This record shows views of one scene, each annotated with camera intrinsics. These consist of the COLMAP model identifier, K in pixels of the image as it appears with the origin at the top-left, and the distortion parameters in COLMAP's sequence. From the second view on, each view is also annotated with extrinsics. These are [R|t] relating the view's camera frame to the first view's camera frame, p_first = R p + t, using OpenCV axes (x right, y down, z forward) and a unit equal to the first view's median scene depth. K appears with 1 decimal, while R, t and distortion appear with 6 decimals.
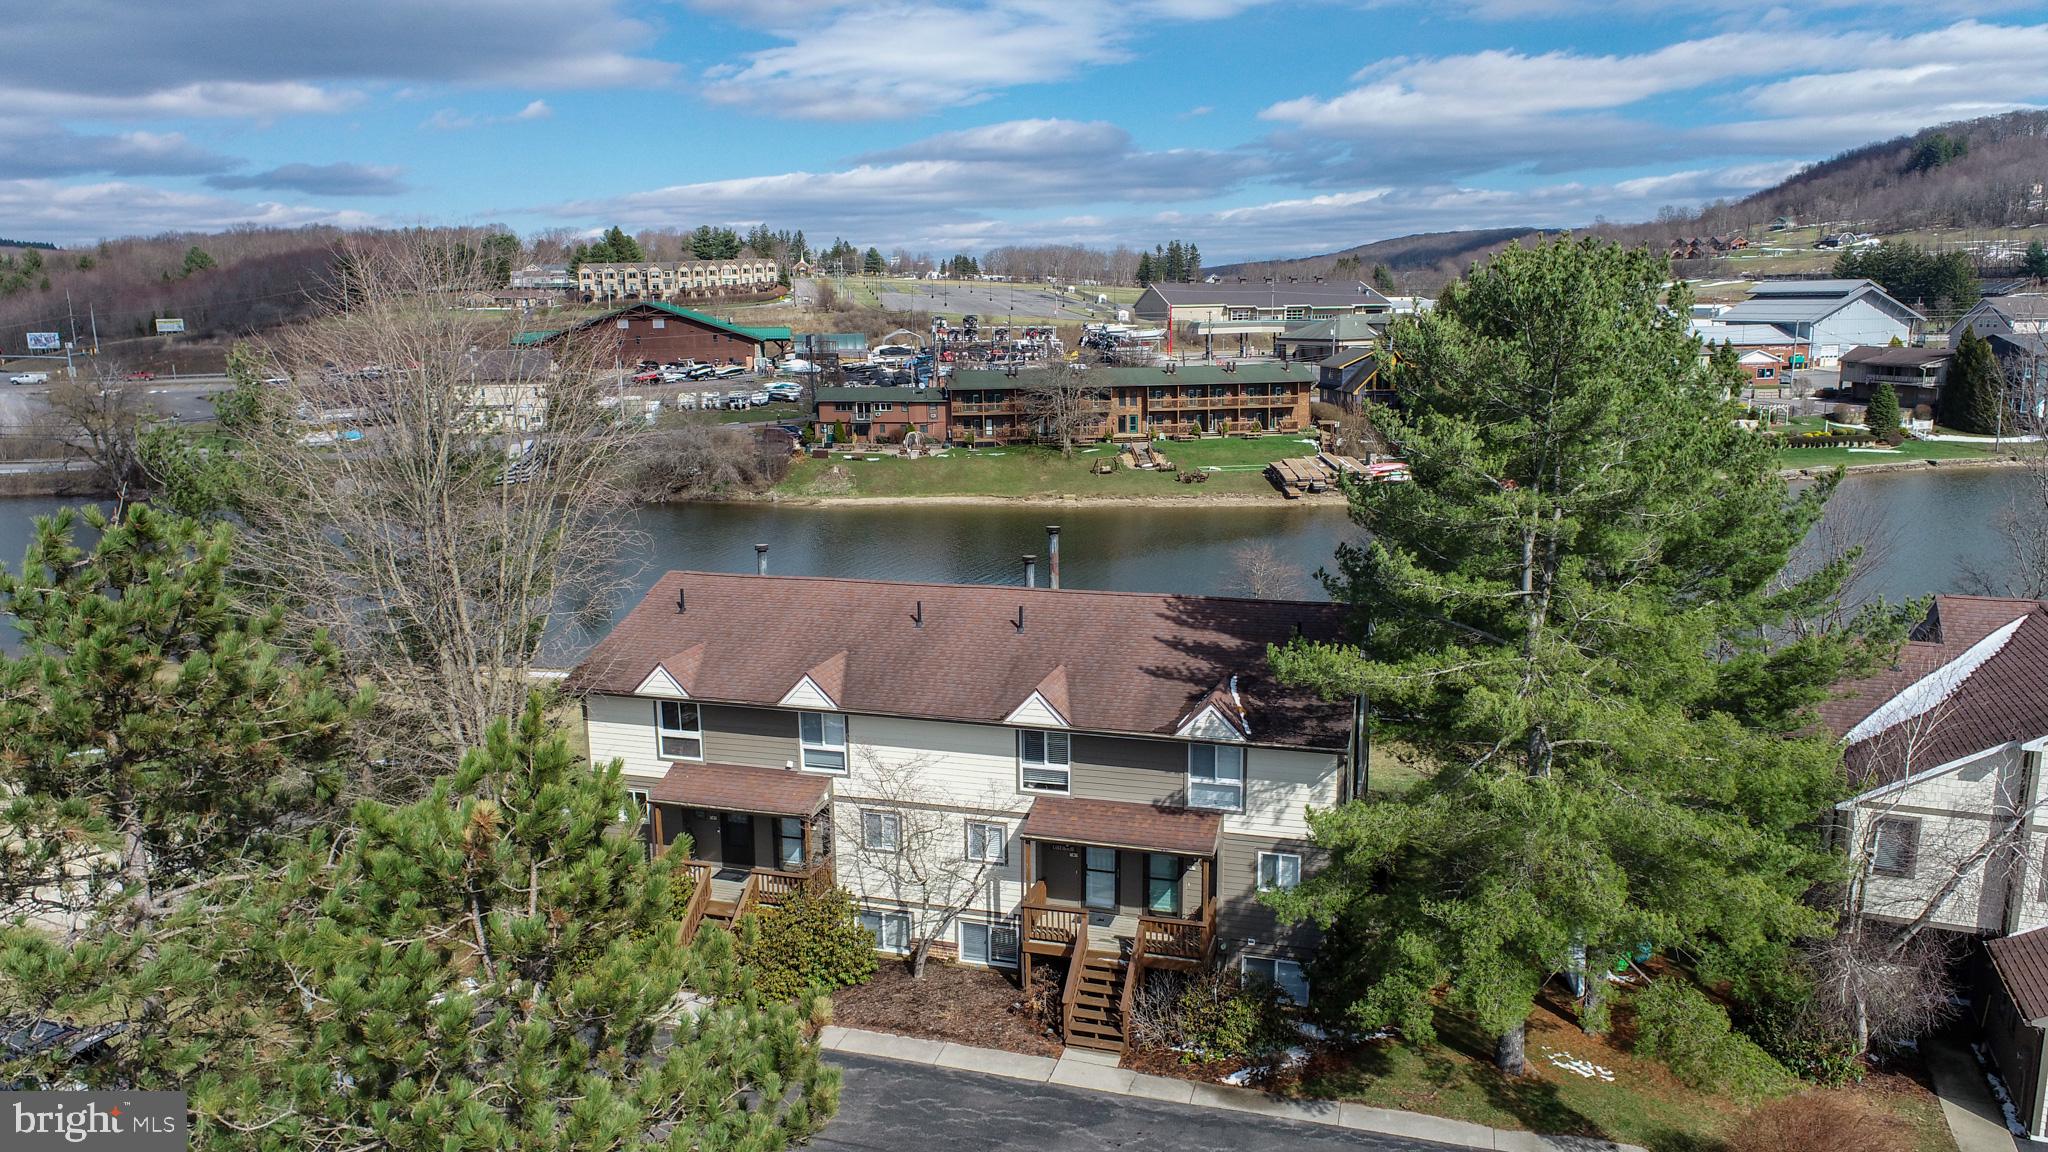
lens RADIAL K [[1393.9, 0, 1024.0], [0, 1393.9, 576.0], [0, 0, 1]] dist [-0.013414, 0.004103]
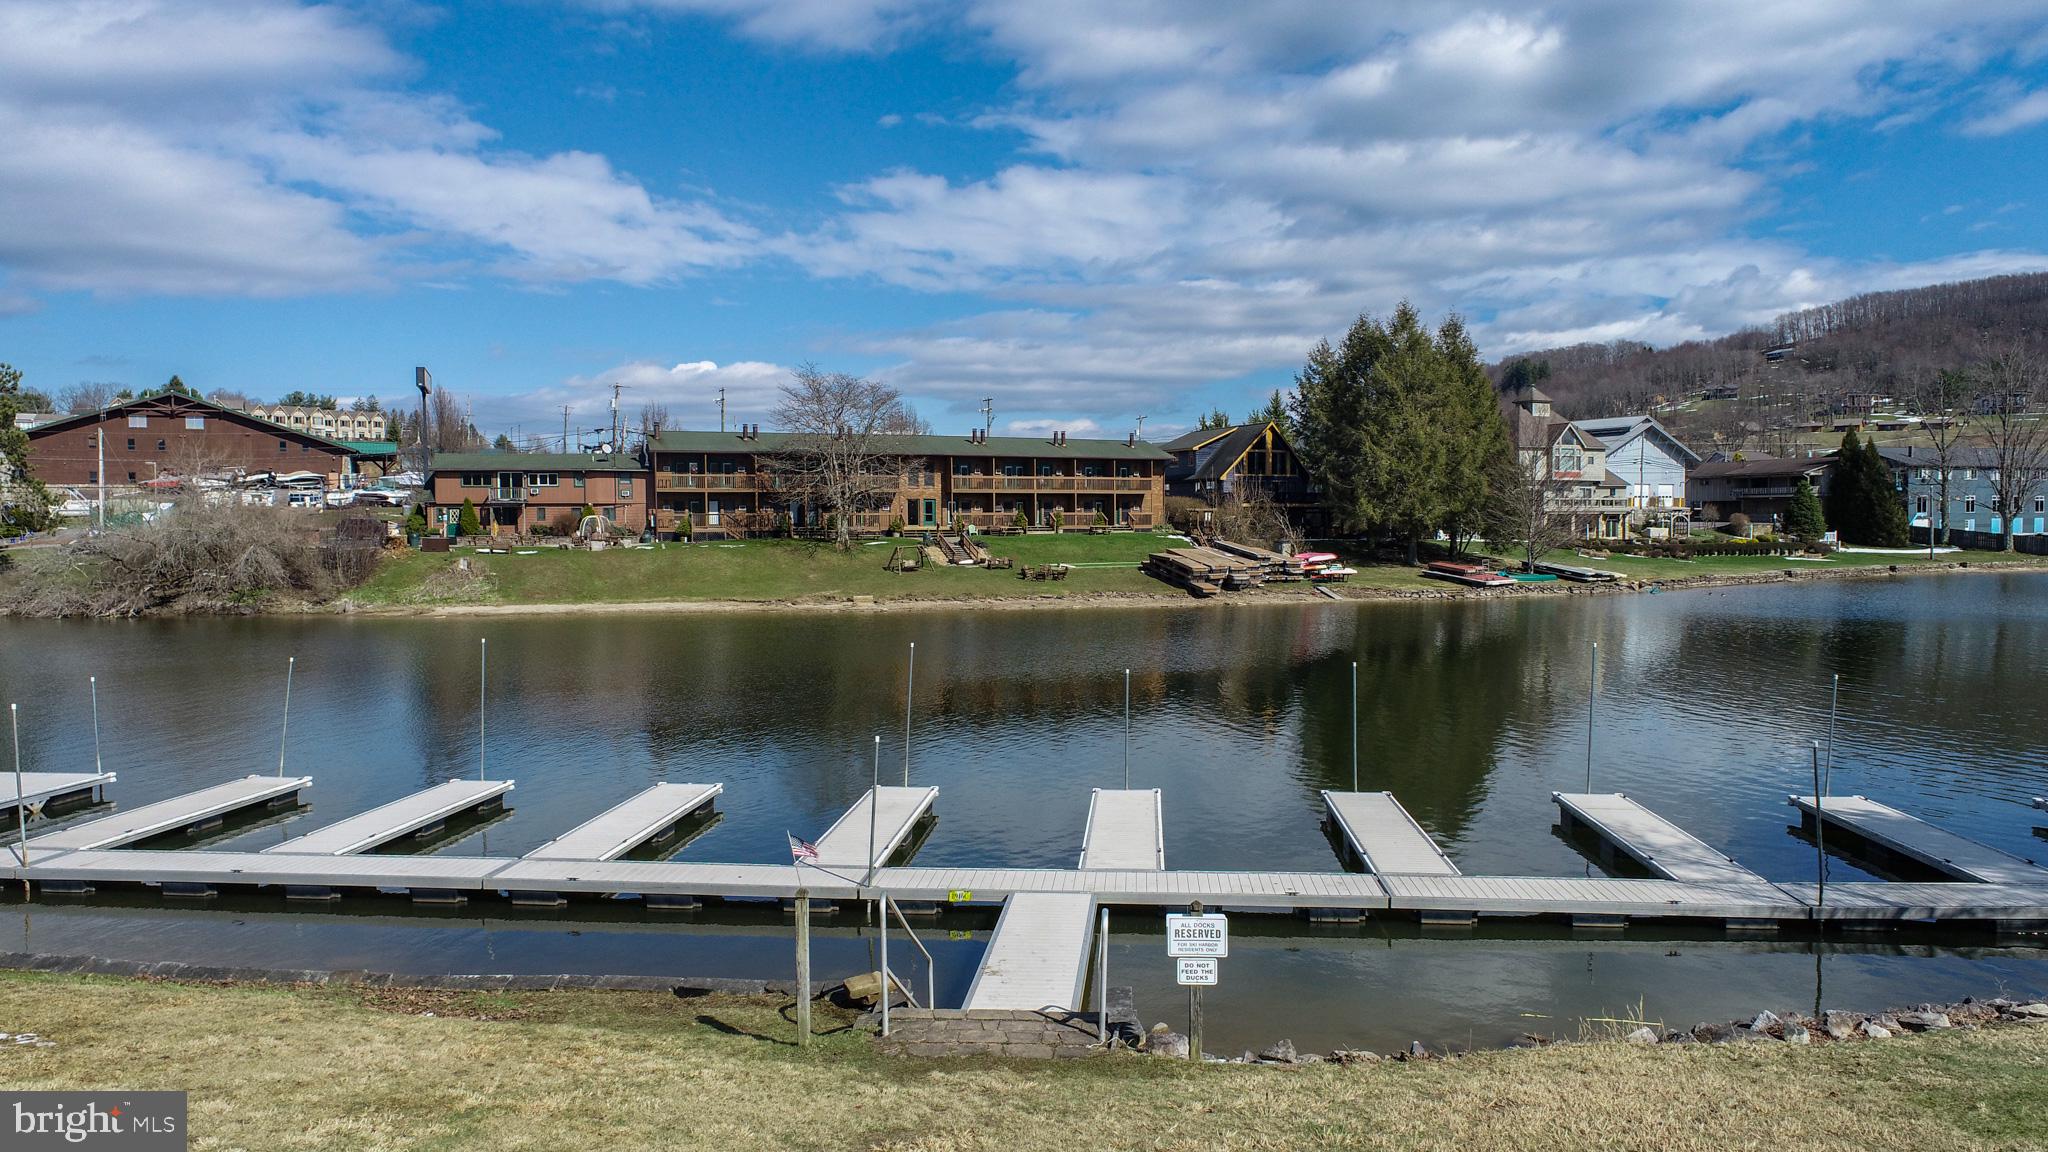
lens RADIAL K [[1393.9, 0, 1024.0], [0, 1393.9, 576.0], [0, 0, 1]] dist [-0.013414, 0.004103]
pose [[0.967663, -0.000526, 0.252247, -0.051478], [0.039876, 0.987743, -0.150912, 0.027959], [-0.249076, 0.156091, 0.955823, 0.363618]]
